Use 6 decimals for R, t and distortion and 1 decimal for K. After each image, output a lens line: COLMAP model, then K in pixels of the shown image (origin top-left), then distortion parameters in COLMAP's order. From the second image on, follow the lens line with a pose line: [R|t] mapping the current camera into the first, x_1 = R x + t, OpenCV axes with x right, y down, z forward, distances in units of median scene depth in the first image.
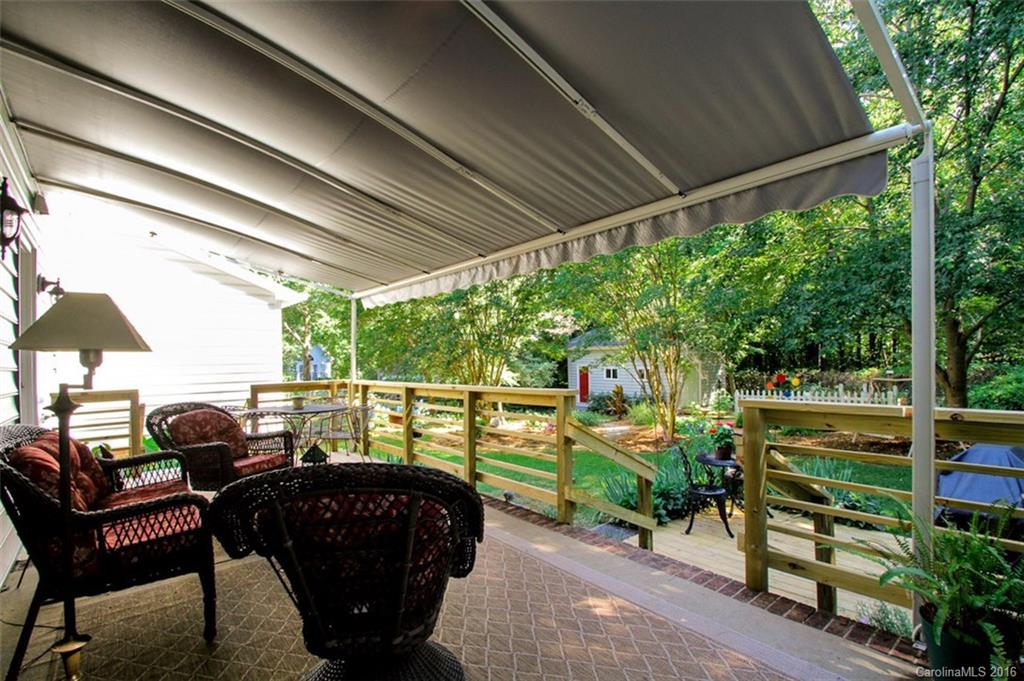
lens RADIAL K [[481.2, 0, 524.7], [0, 481.2, 355.6], [0, 0, 1]] dist [0.002119, 0.000229]
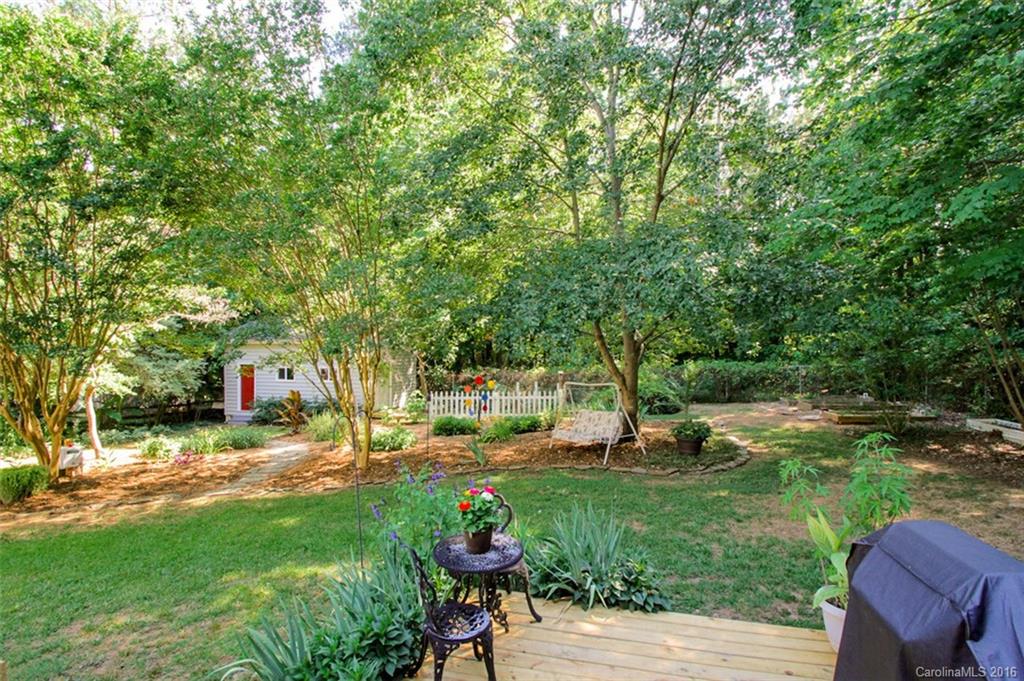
lens RADIAL K [[481.2, 0, 524.7], [0, 481.2, 355.6], [0, 0, 1]] dist [0.002119, 0.000229]
pose [[0.804843, 0.013116, 0.593343, 0.030959], [-0.019703, 0.999795, 0.004627, -0.007703], [-0.593161, -0.015415, 0.804937, 0.146308]]
